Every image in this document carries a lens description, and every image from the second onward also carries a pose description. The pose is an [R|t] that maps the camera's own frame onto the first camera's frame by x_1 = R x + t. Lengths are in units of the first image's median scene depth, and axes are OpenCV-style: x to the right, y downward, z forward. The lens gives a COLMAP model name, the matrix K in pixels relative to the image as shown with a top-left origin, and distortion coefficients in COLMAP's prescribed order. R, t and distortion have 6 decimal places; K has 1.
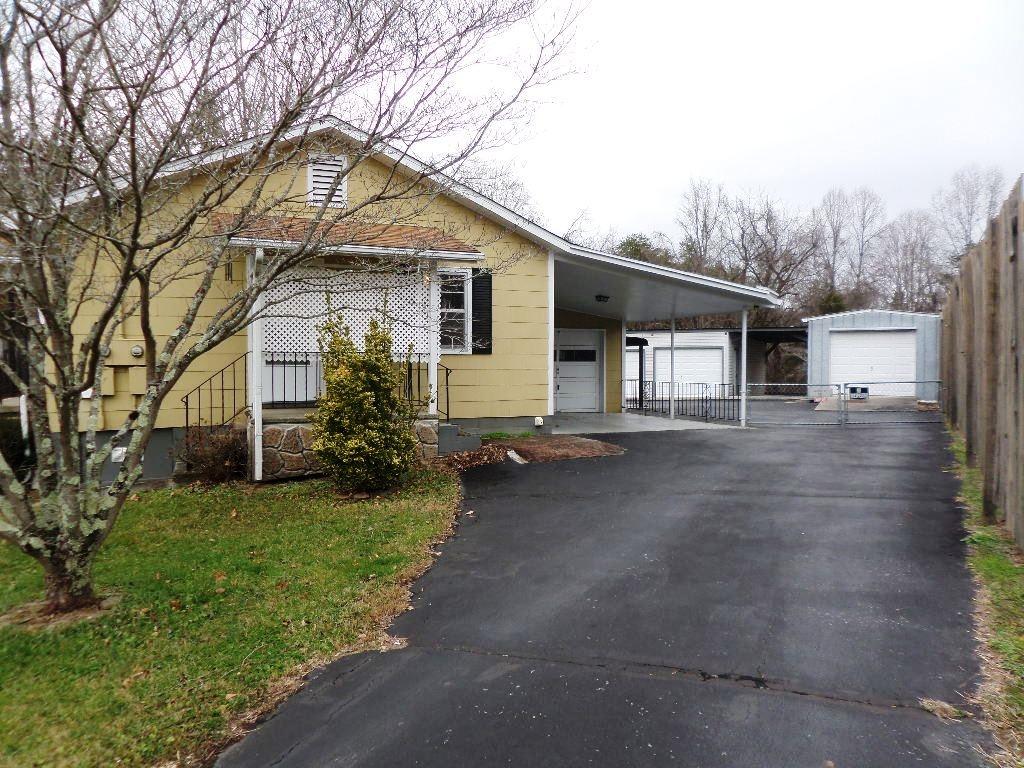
lens RADIAL K [[720.3, 0, 514.6], [0, 720.3, 379.8], [0, 0, 1]] dist [-0.023446, 0.008215]
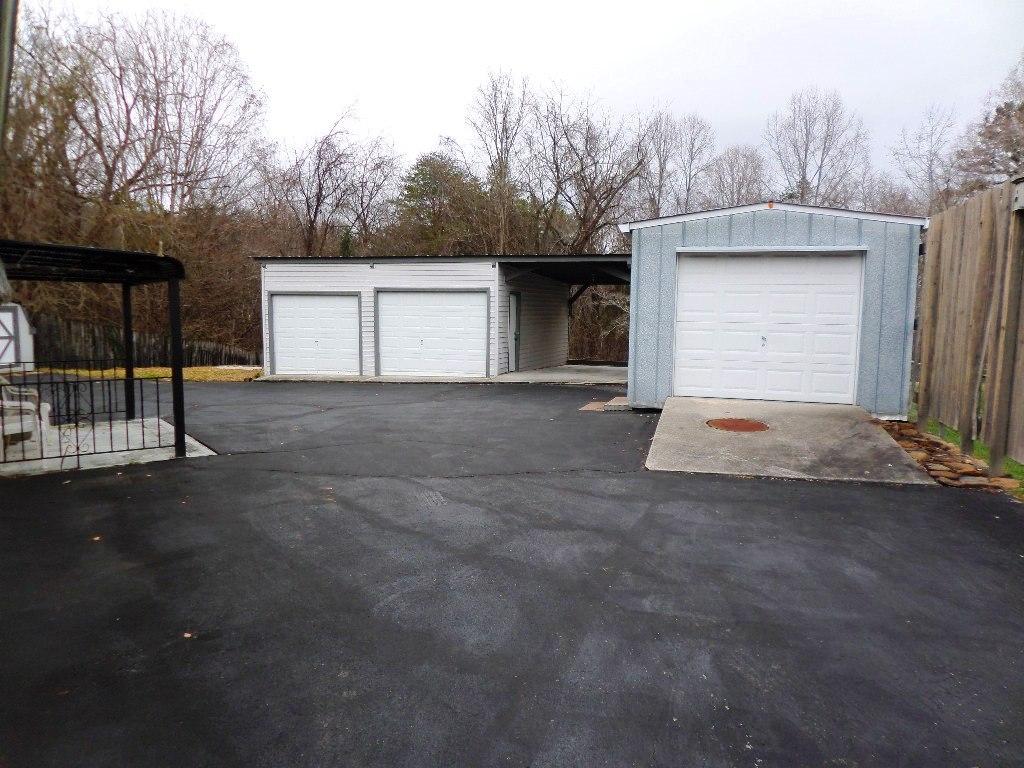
lens RADIAL K [[720.3, 0, 514.6], [0, 720.3, 379.8], [0, 0, 1]] dist [-0.023446, 0.008215]
pose [[0.973838, -0.013870, 0.226821, 0.152479], [-0.003662, 0.997048, 0.076690, -0.015437], [-0.227215, -0.075515, 0.970912, 0.372925]]
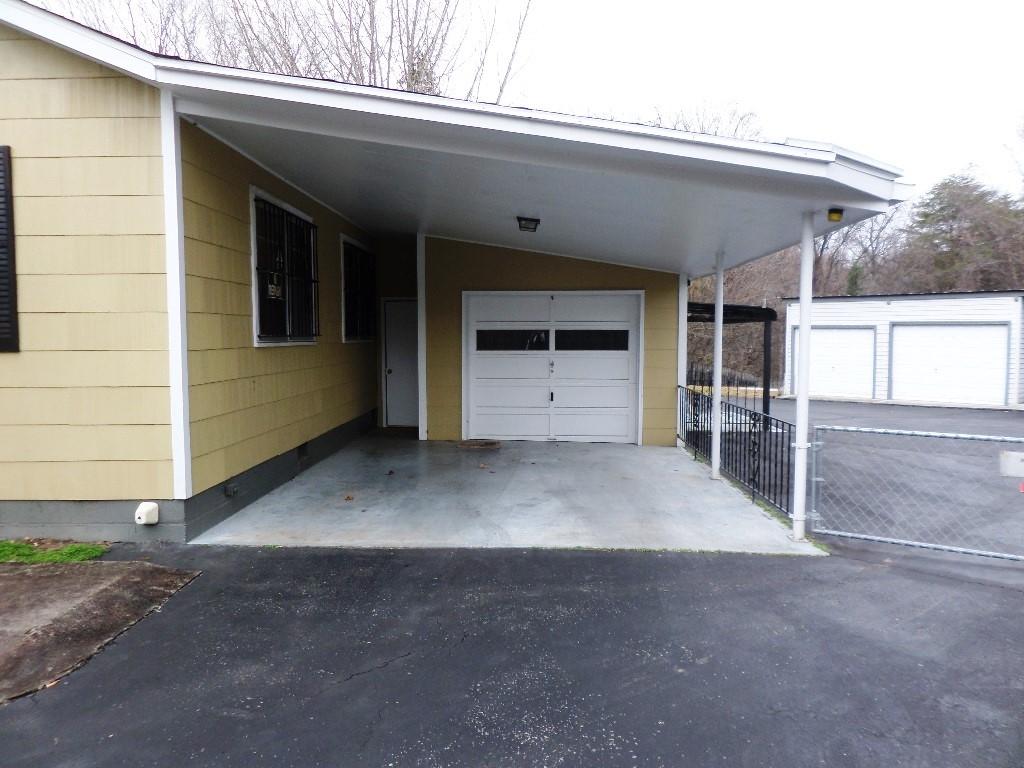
lens RADIAL K [[720.3, 0, 514.6], [0, 720.3, 379.8], [0, 0, 1]] dist [-0.023446, 0.008215]
pose [[0.910928, 0.028230, -0.411600, 0.135634], [-0.013658, 0.999173, 0.038301, -0.012103], [0.412340, -0.029268, 0.910560, 0.243918]]
